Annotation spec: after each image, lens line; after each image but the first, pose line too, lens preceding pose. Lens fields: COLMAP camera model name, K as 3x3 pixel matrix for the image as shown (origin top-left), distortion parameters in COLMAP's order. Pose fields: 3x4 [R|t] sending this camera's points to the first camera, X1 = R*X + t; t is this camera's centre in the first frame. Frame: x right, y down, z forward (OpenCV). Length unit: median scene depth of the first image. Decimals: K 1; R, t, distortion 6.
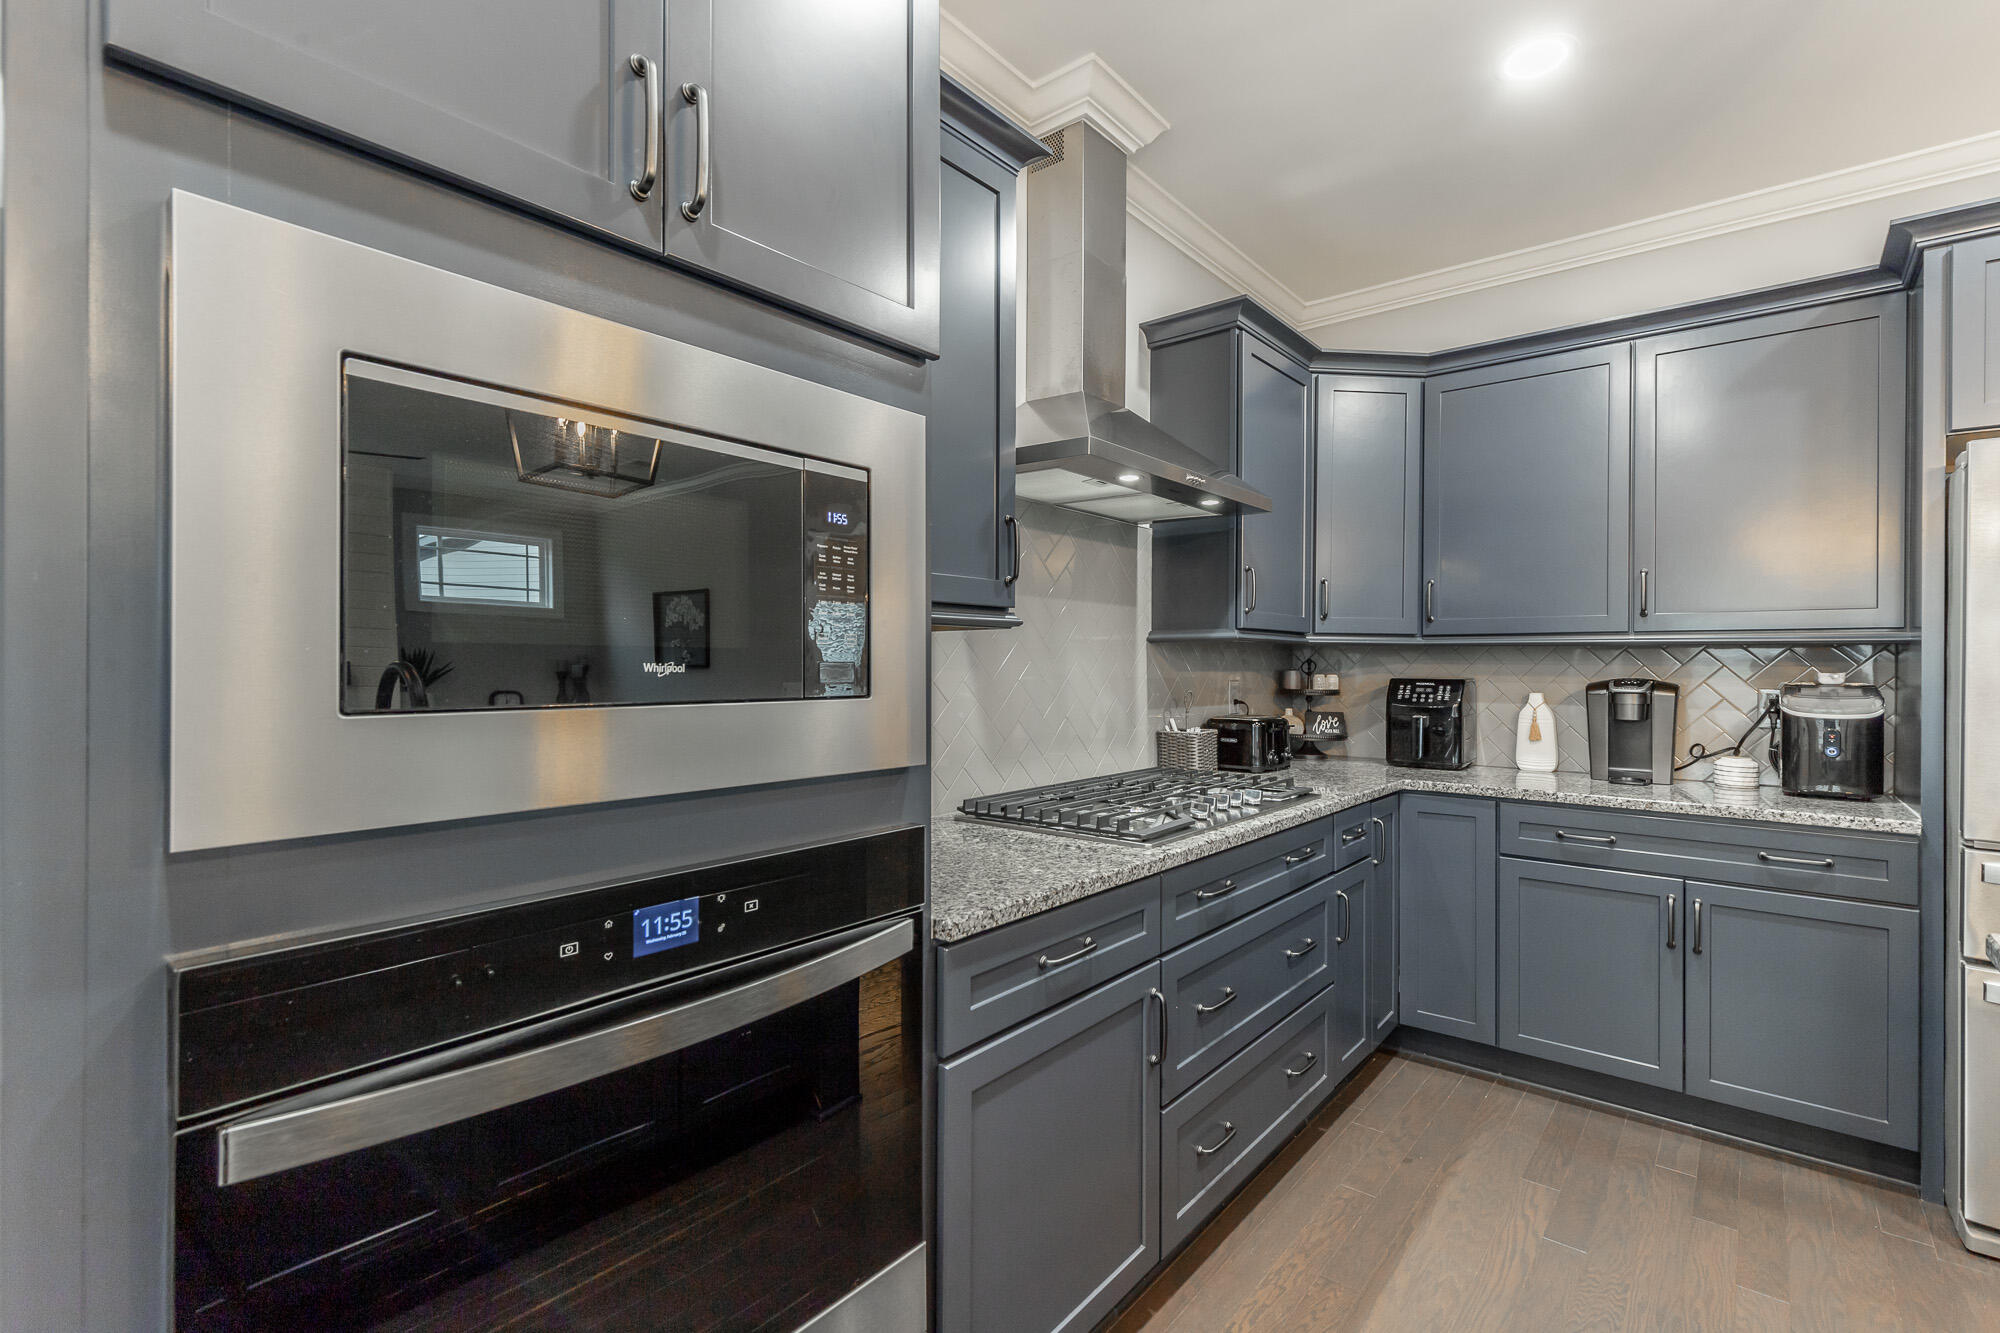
lens RADIAL K [[900.1, 0, 1010.0], [0, 900.1, 659.0], [0, 0, 1]] dist [0.004178, 0.000520]
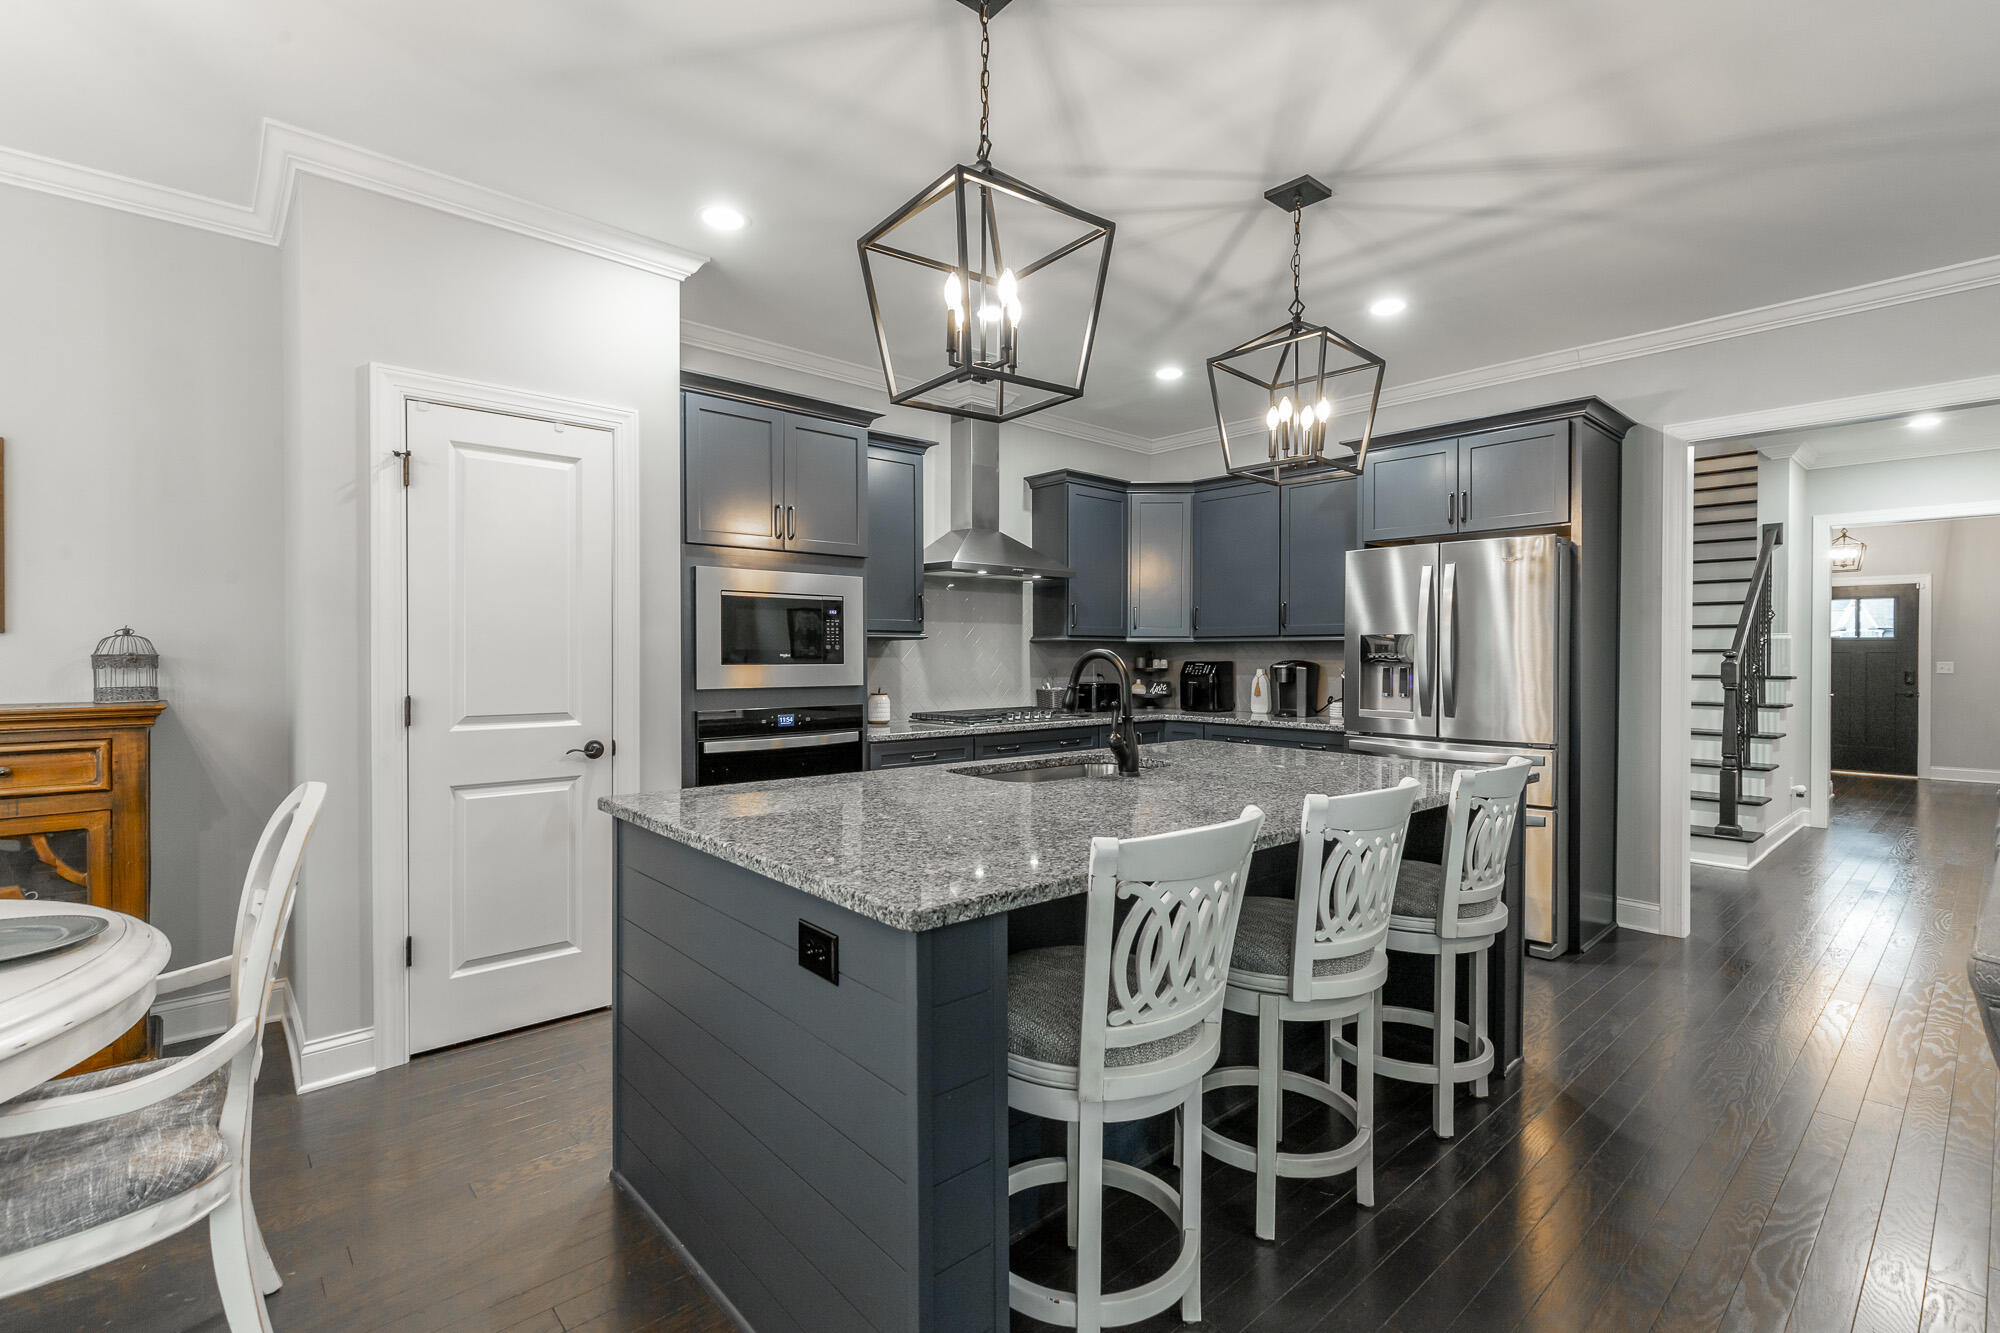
lens RADIAL K [[900.1, 0, 1010.0], [0, 900.1, 659.0], [0, 0, 1]] dist [0.004178, 0.000520]
pose [[0.990542, -0.005440, -0.137099, 0.378757], [0.006538, 0.999950, 0.007562, 0.001556], [0.137051, -0.008386, 0.990528, -0.927501]]
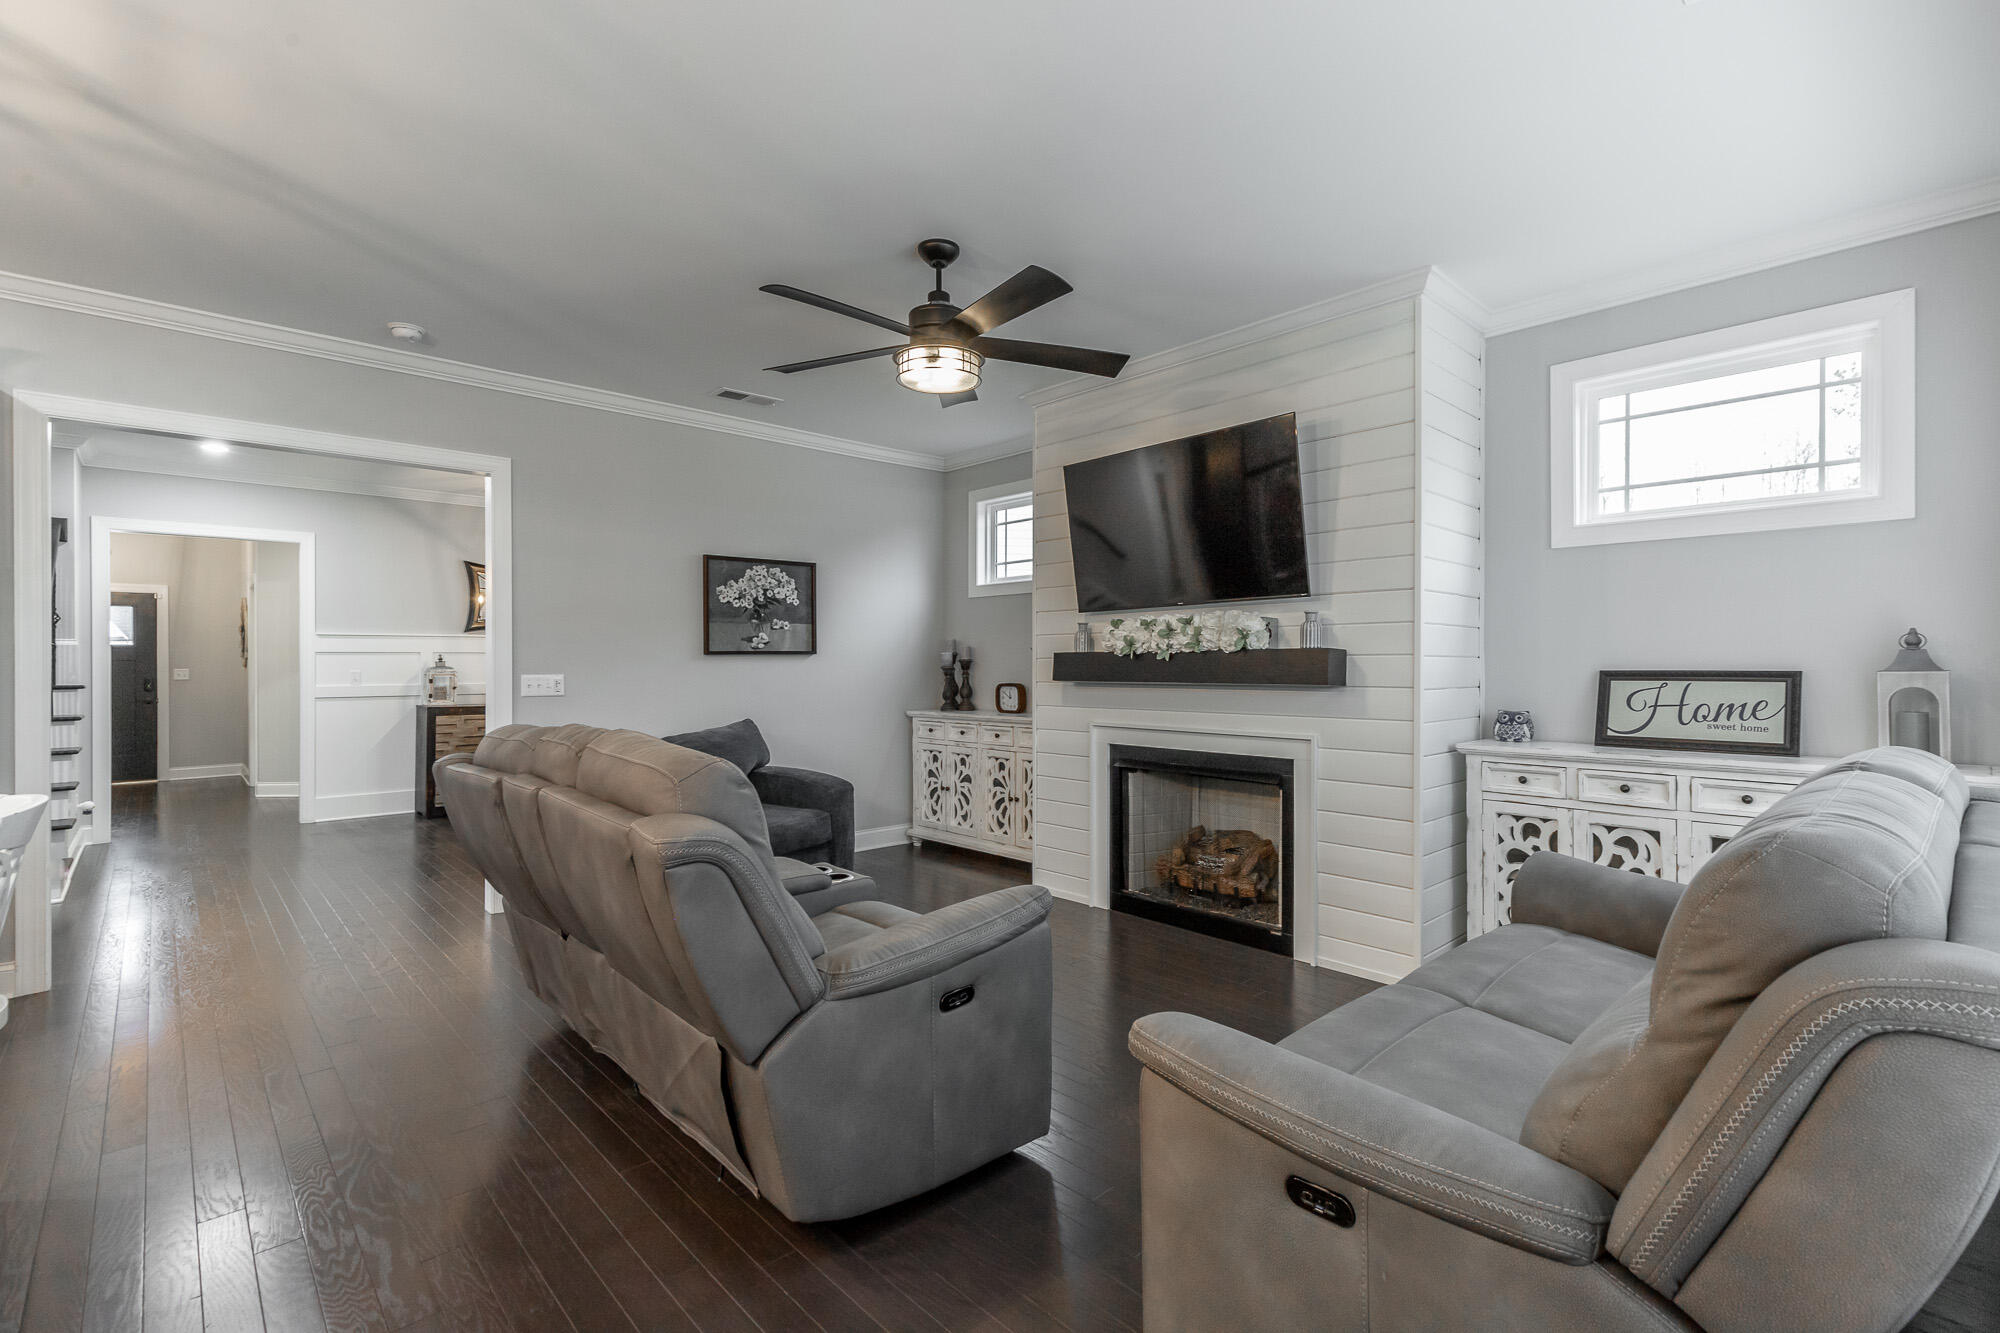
lens RADIAL K [[907.1, 0, 1013.7], [0, 907.1, 657.5], [0, 0, 1]] dist [0.001396, -0.000076]
pose [[0.115684, -0.003182, 0.993281, 0.156398], [-0.000200, 0.999995, 0.003227, 0.002697], [-0.993286, -0.000572, 0.115683, -0.820832]]
